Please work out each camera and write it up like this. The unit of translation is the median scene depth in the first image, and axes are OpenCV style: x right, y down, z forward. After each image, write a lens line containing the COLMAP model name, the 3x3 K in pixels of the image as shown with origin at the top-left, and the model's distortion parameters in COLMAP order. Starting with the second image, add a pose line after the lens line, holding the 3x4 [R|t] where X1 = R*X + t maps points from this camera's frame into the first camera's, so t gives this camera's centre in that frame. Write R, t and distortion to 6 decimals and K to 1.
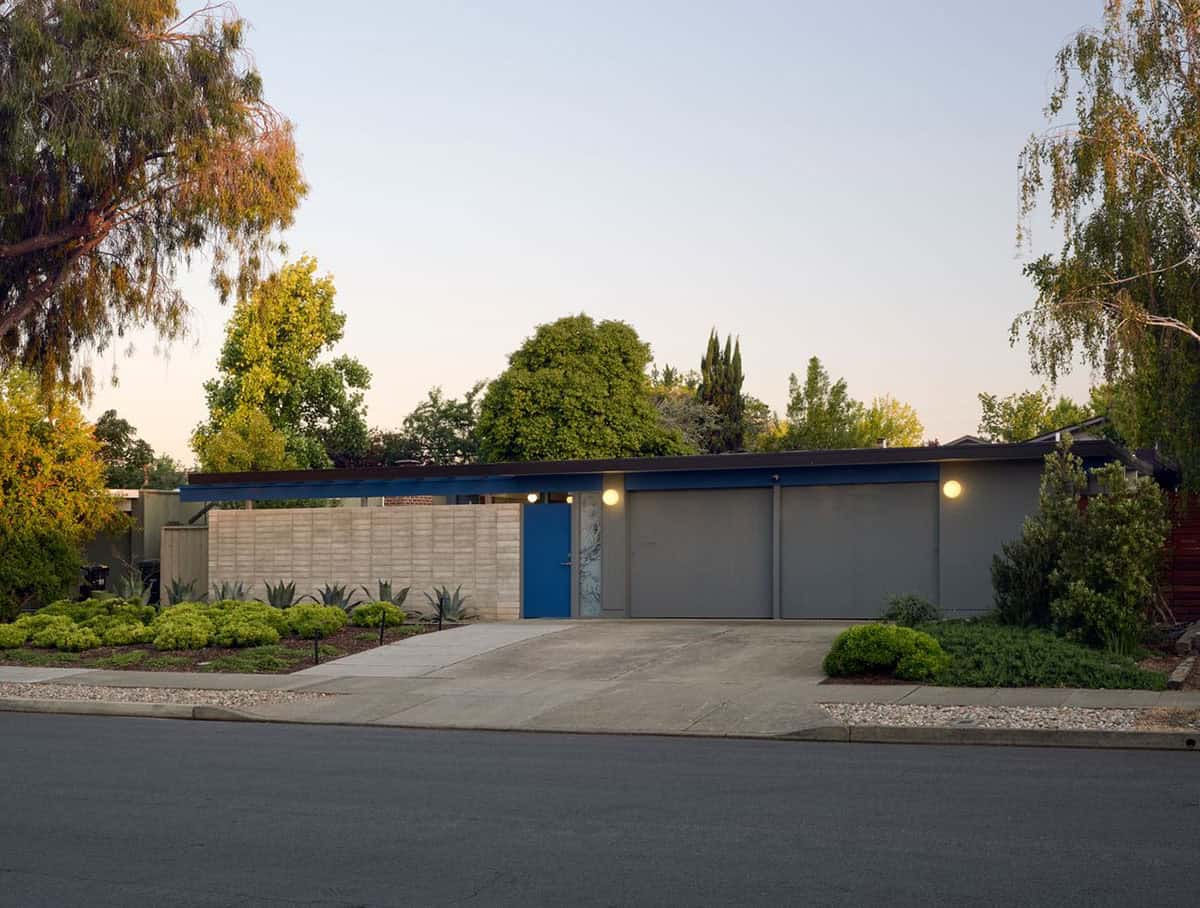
lens RADIAL K [[1649.7, 0, 600.0], [0, 1649.7, 454.0], [0, 0, 1]] dist [-0.022324, -0.010270]
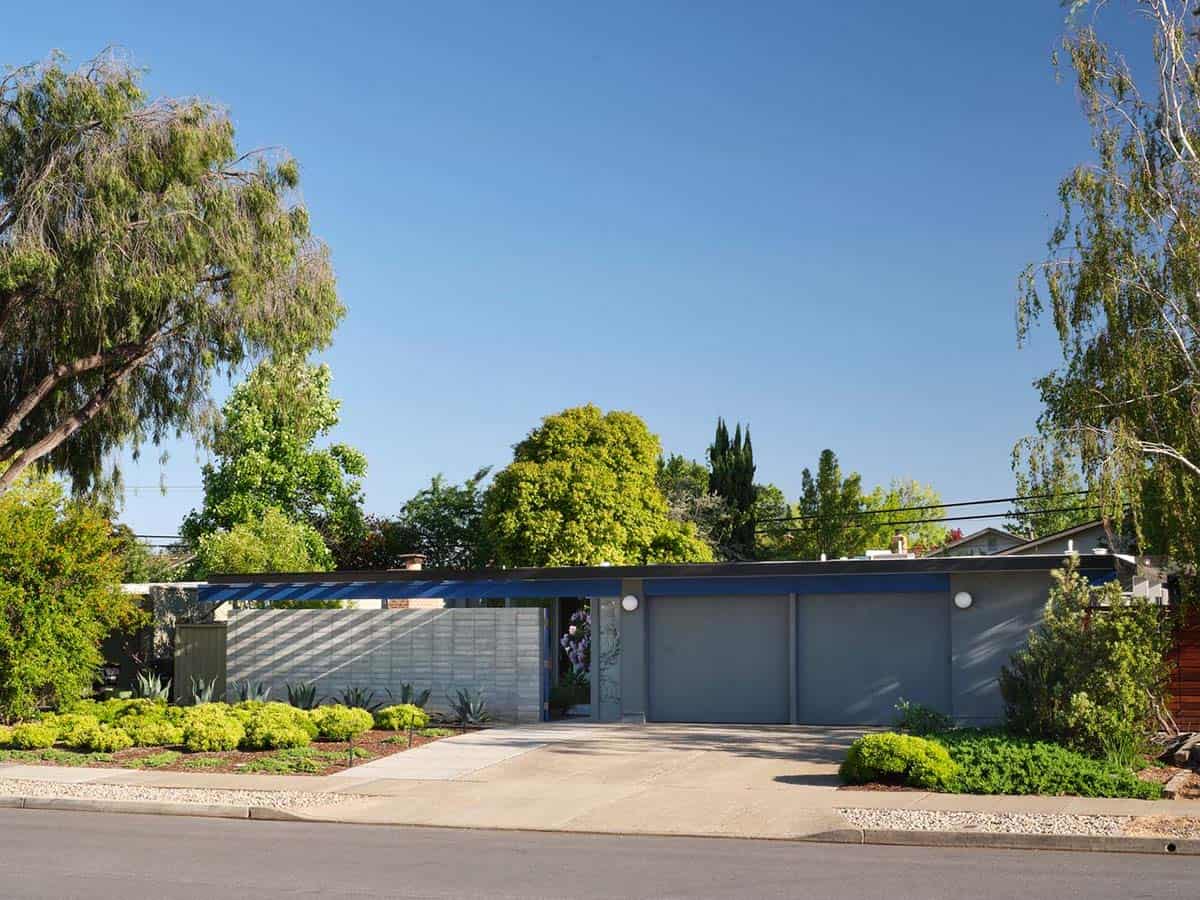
lens RADIAL K [[1807.0, 0, 526.4], [0, 1807.0, 371.2], [0, 0, 1]] dist [0.013993, -0.061388]
pose [[0.999346, 0.000017, -0.036153, -0.015541], [-0.003152, 0.996232, -0.086670, -0.017866], [0.036015, 0.086728, 0.995581, -0.122749]]
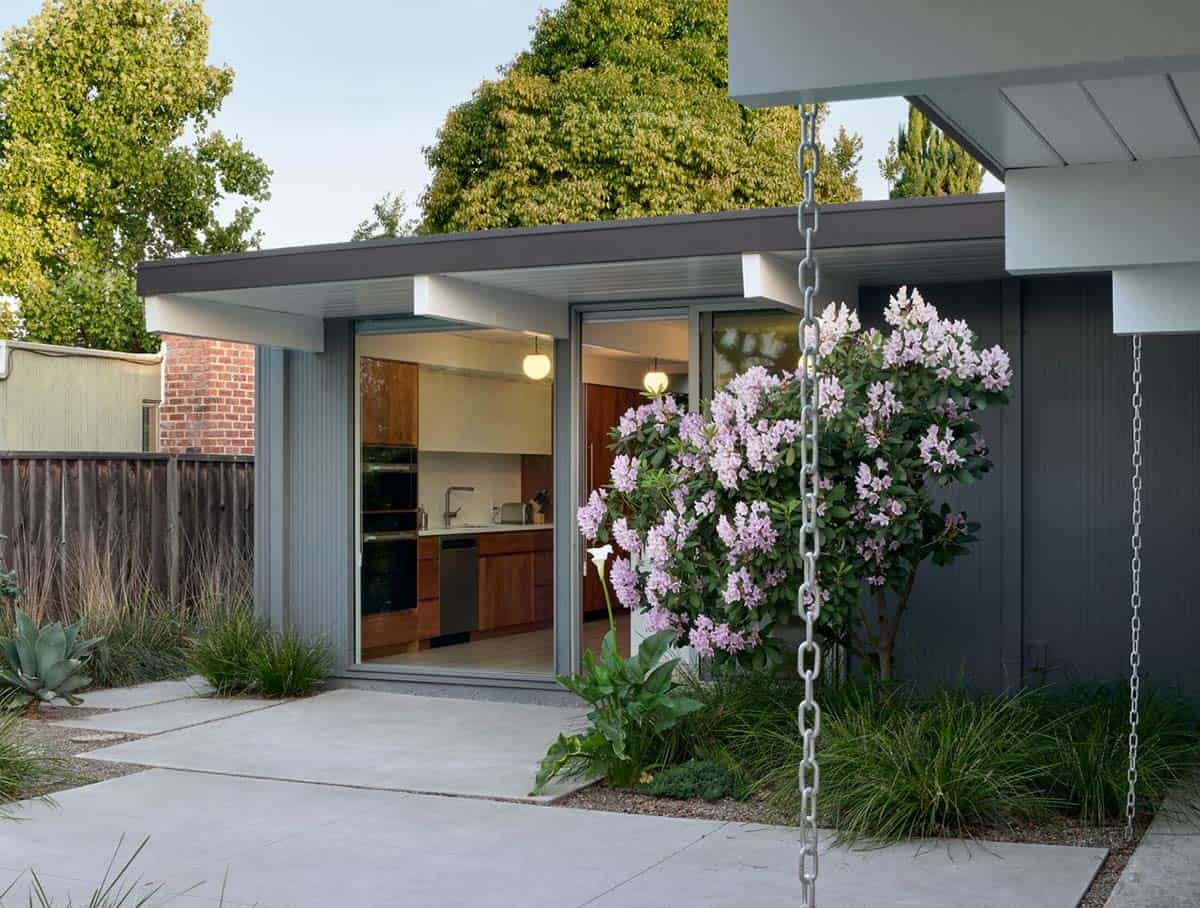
lens RADIAL K [[1574.4, 0, 600.0], [0, 1574.4, 454.0], [0, 0, 1]] dist [-0.202984, 1.026602]
pose [[0.999361, 0.005008, -0.035392, -0.024140], [-0.003452, 0.999030, 0.043889, 0.040813], [0.035578, -0.043738, 0.998409, 0.942576]]
